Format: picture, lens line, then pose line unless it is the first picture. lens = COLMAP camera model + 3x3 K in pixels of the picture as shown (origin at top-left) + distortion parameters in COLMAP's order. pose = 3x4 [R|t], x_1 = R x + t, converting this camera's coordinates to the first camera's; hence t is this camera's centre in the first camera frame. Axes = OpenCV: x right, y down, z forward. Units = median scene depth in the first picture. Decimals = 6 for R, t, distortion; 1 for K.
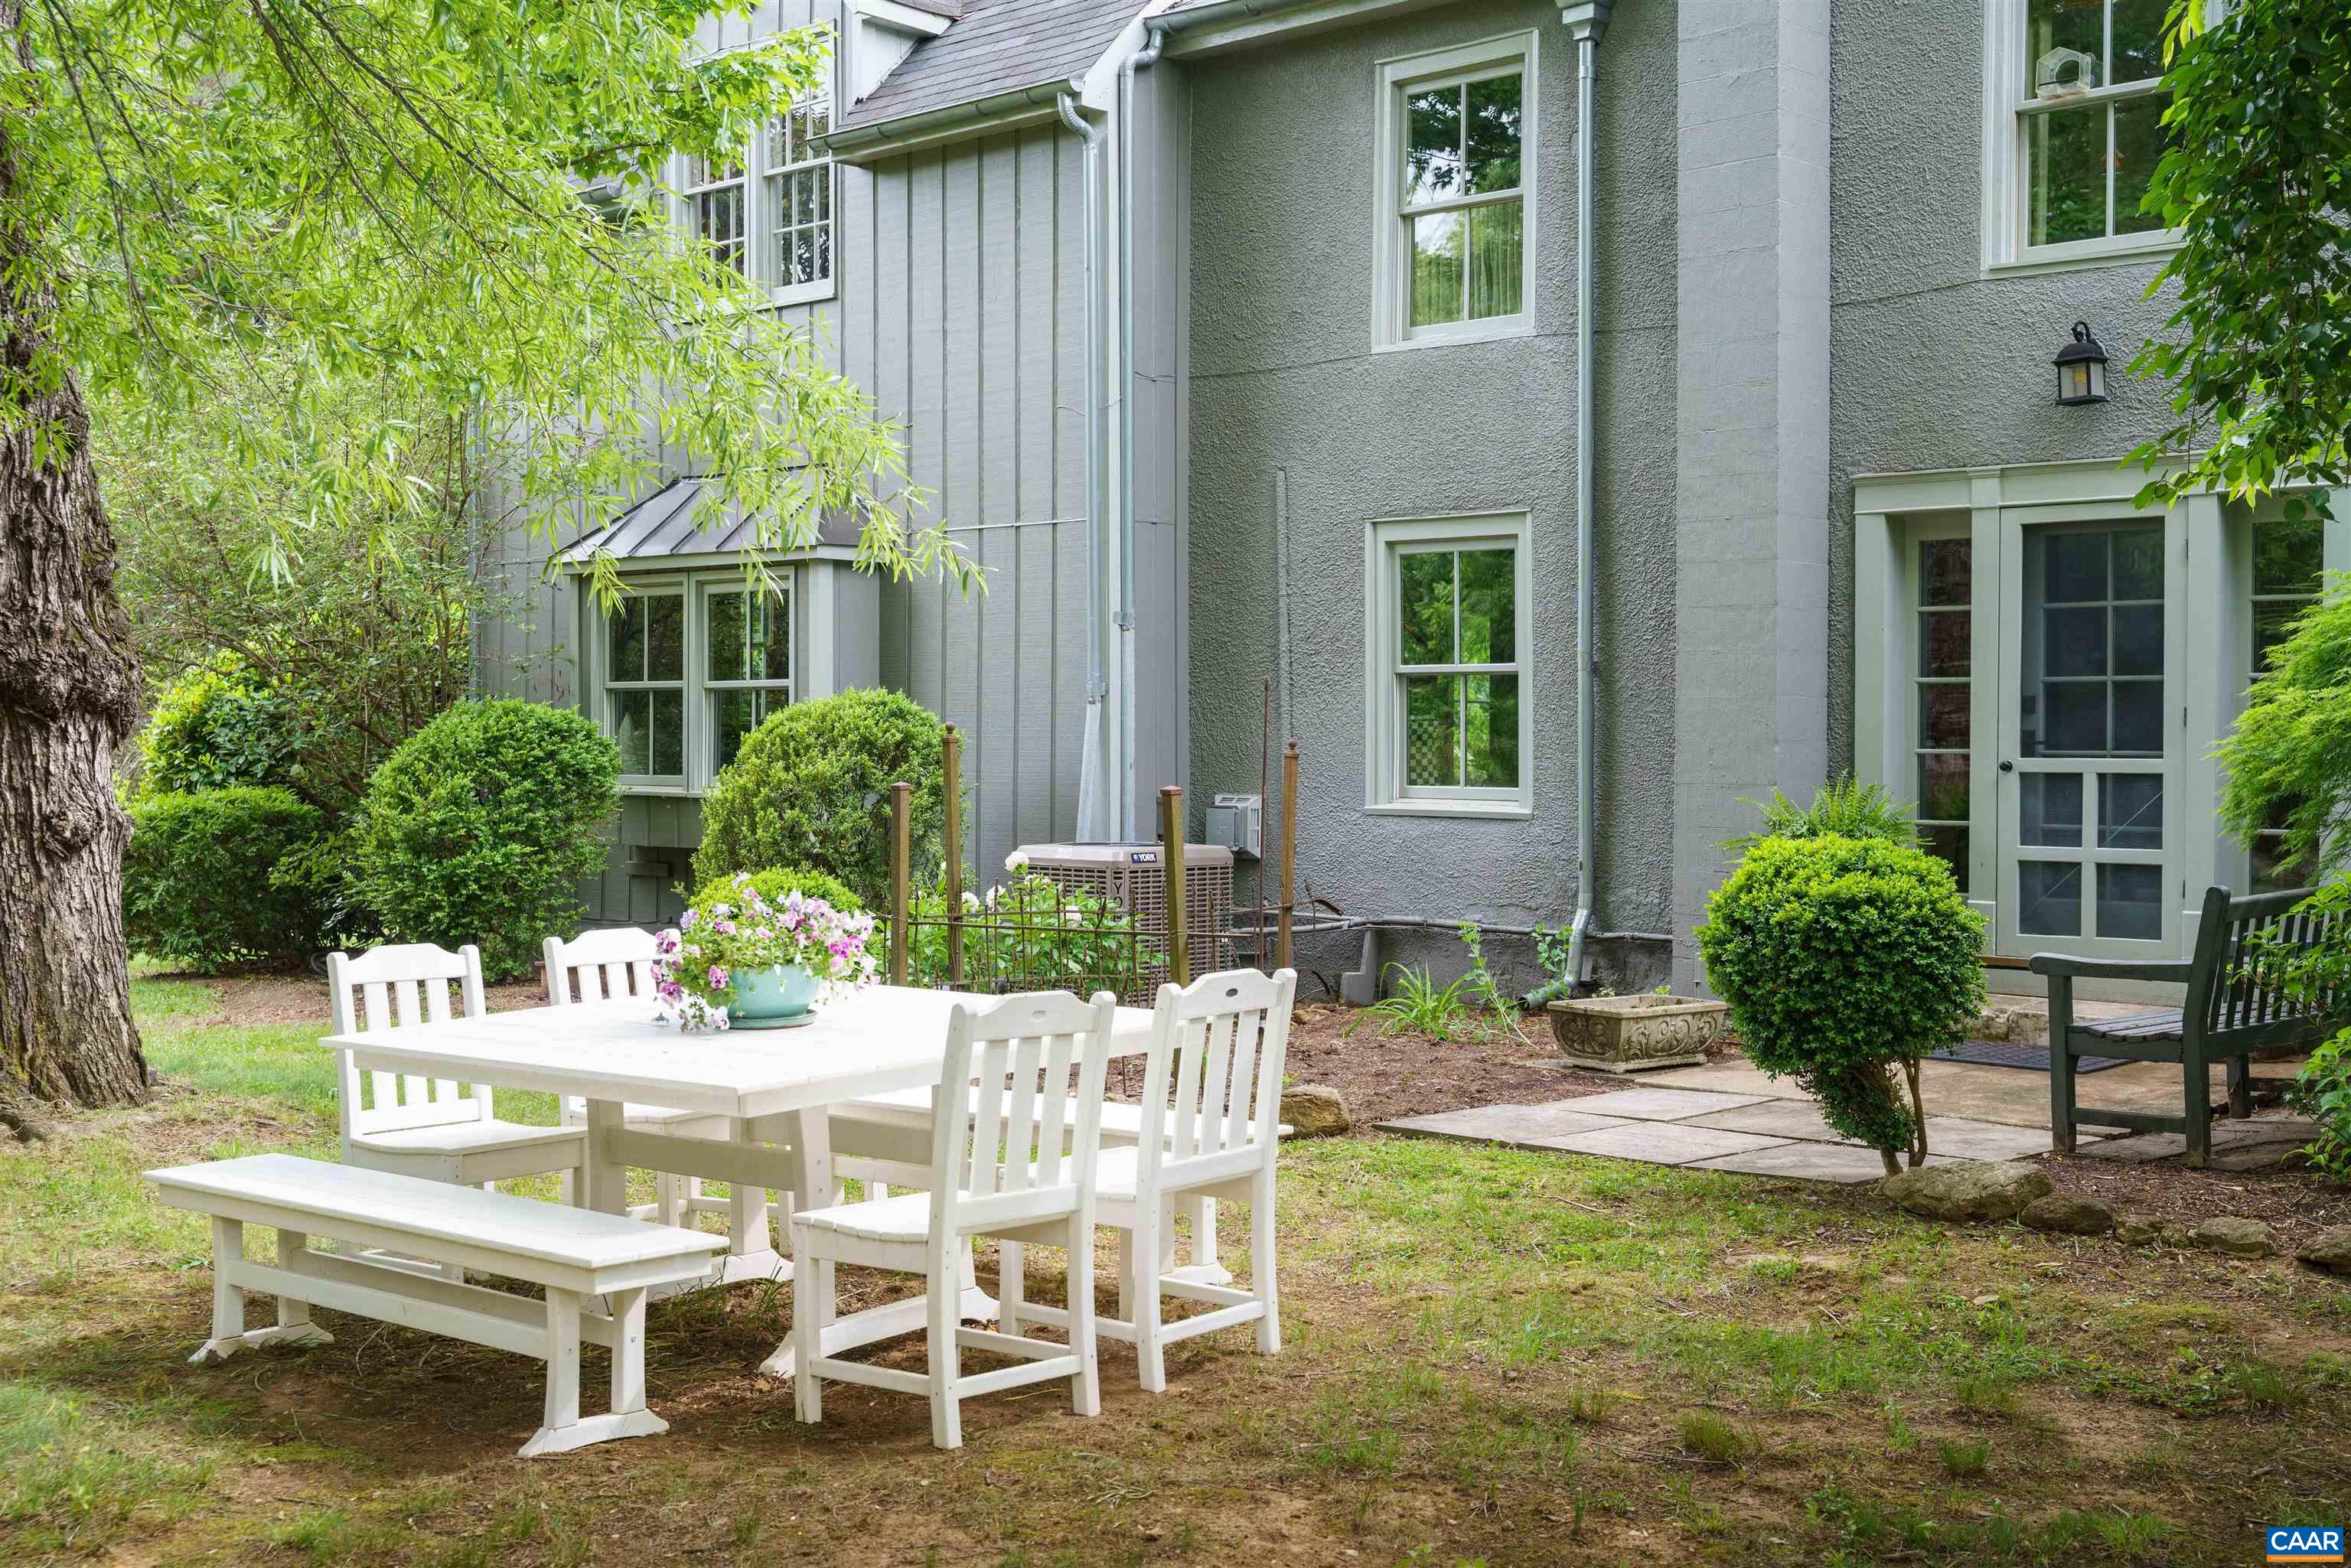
lens RADIAL K [[2663.2, 0, 1170.7], [0, 2663.2, 758.9], [0, 0, 1]] dist [-0.007393, 0.000000]
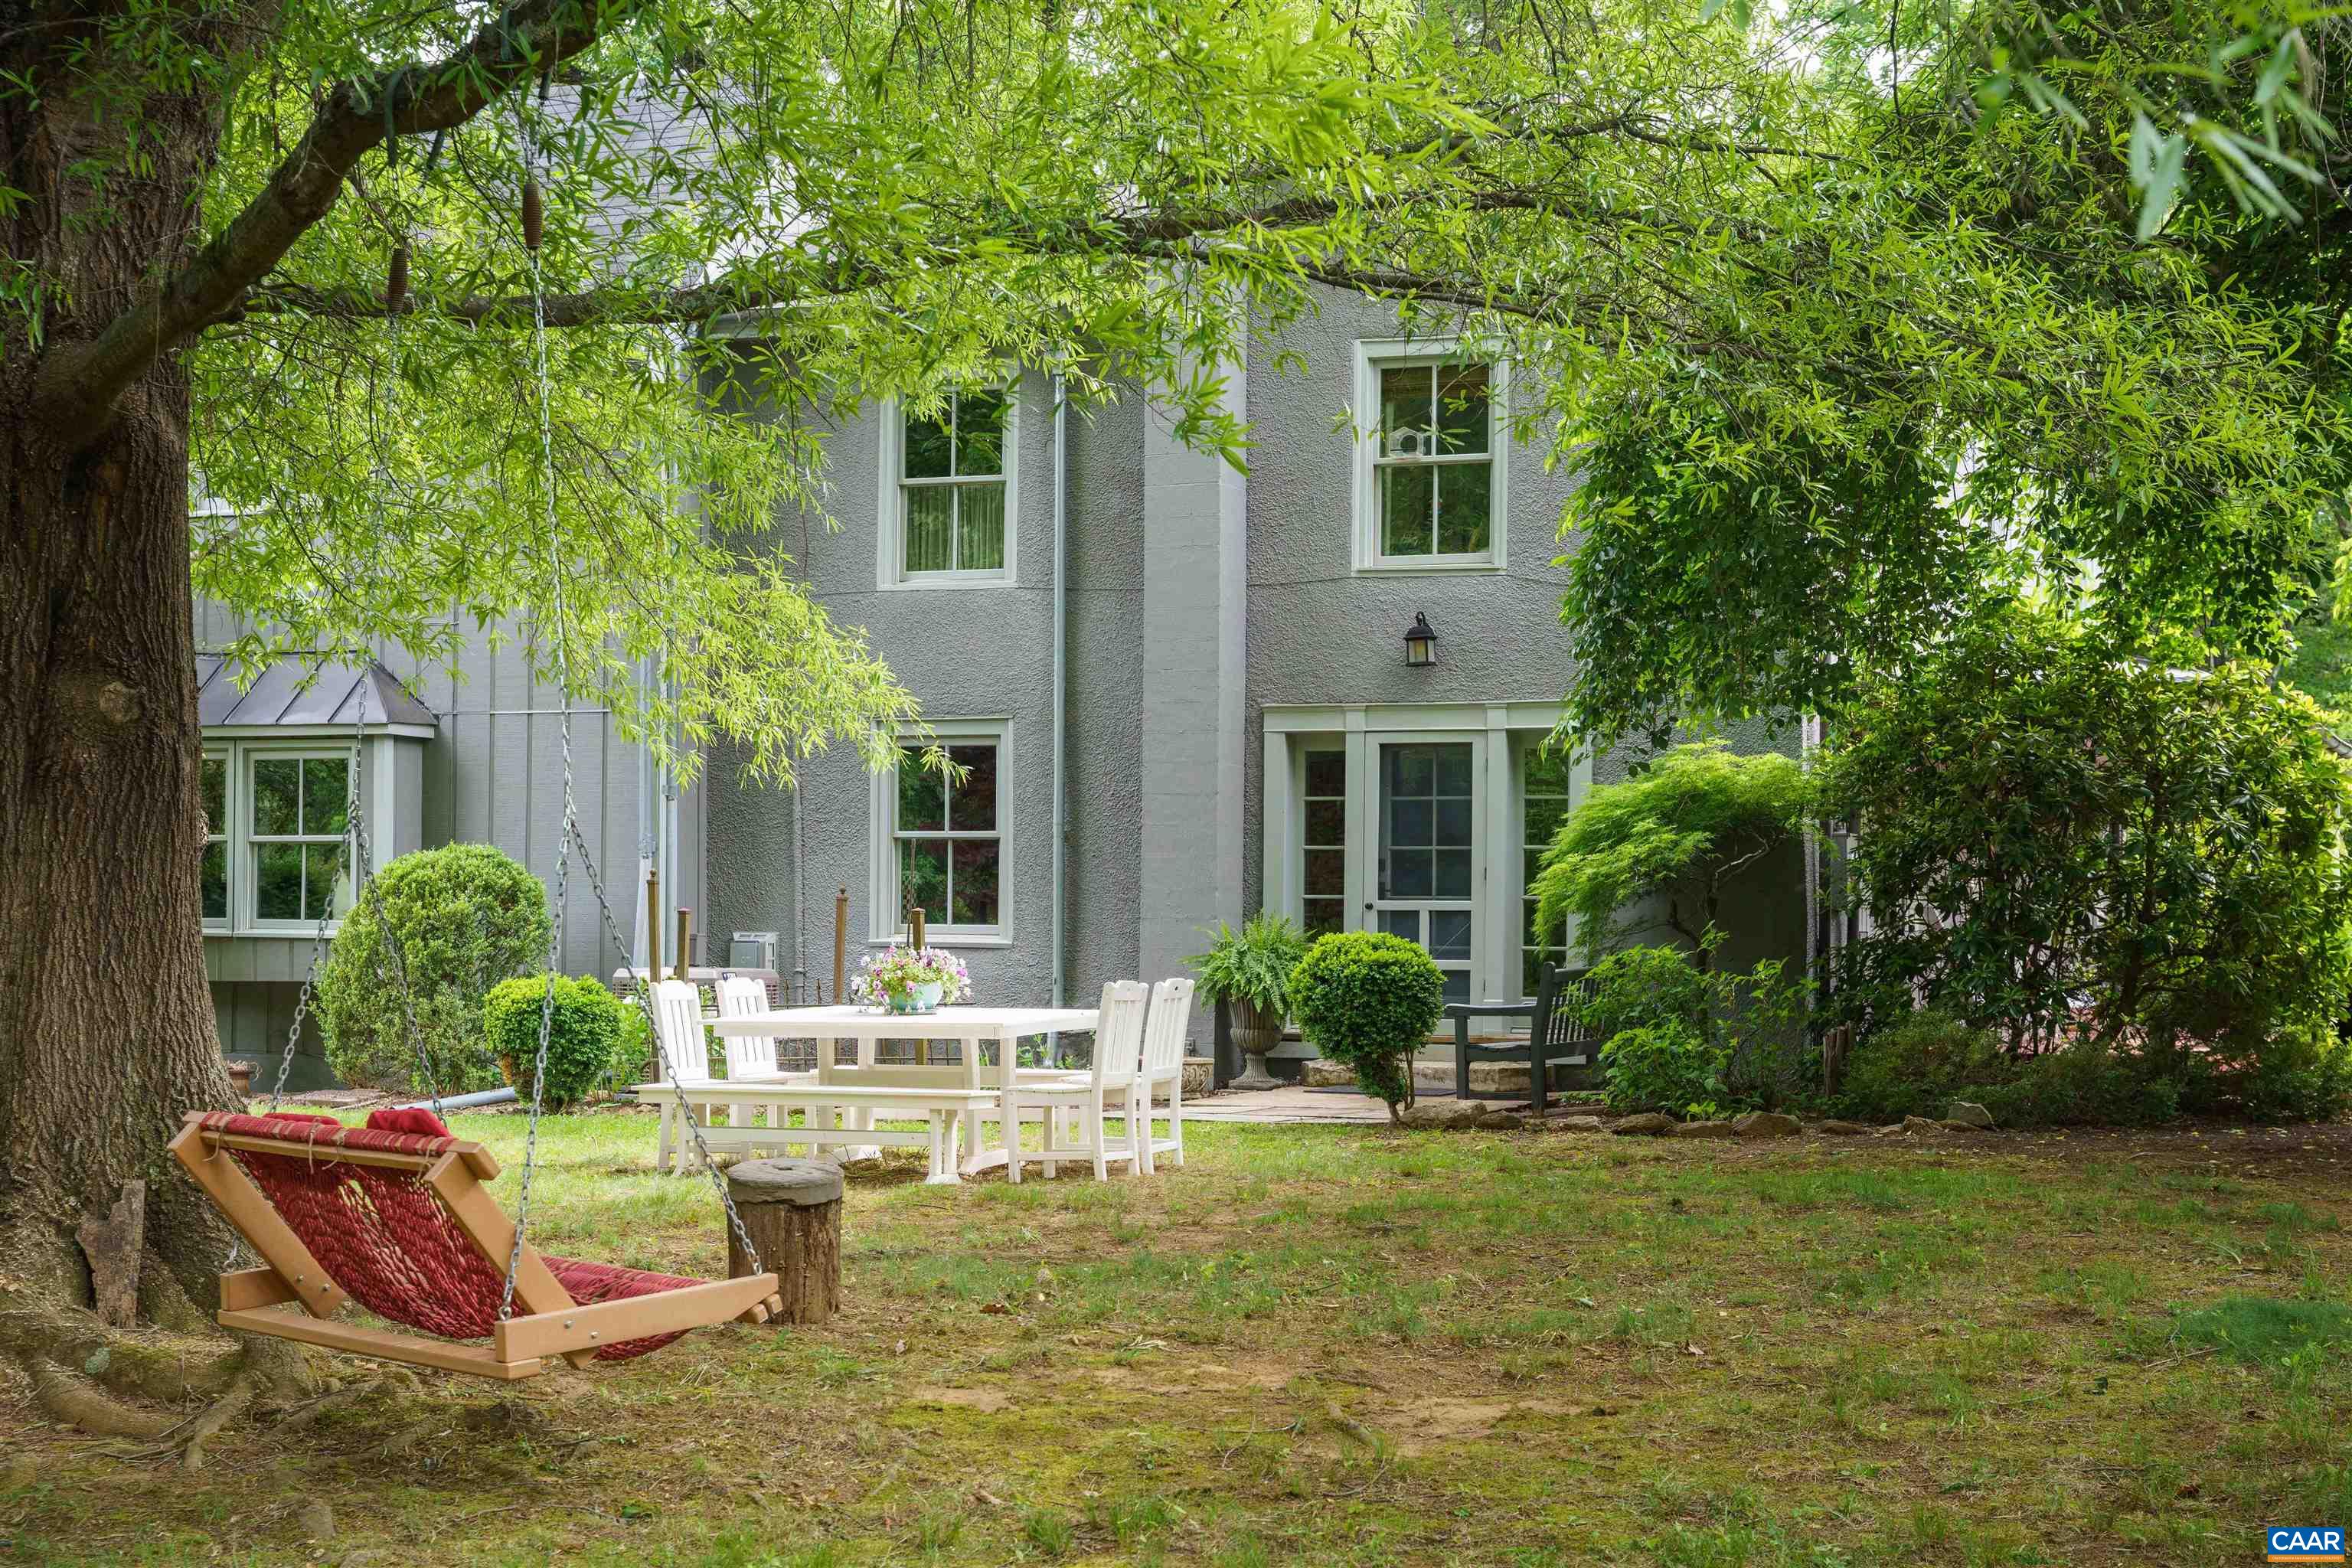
lens RADIAL K [[3478.1, 0, 1178.4], [0, 3478.1, 790.2], [0, 0, 1]] dist [0.044875, 0.000000]
pose [[0.937841, 0.019107, 0.346538, -0.454348], [-0.002924, 0.998883, -0.047162, 0.029687], [-0.347052, 0.043217, 0.936850, -0.774373]]
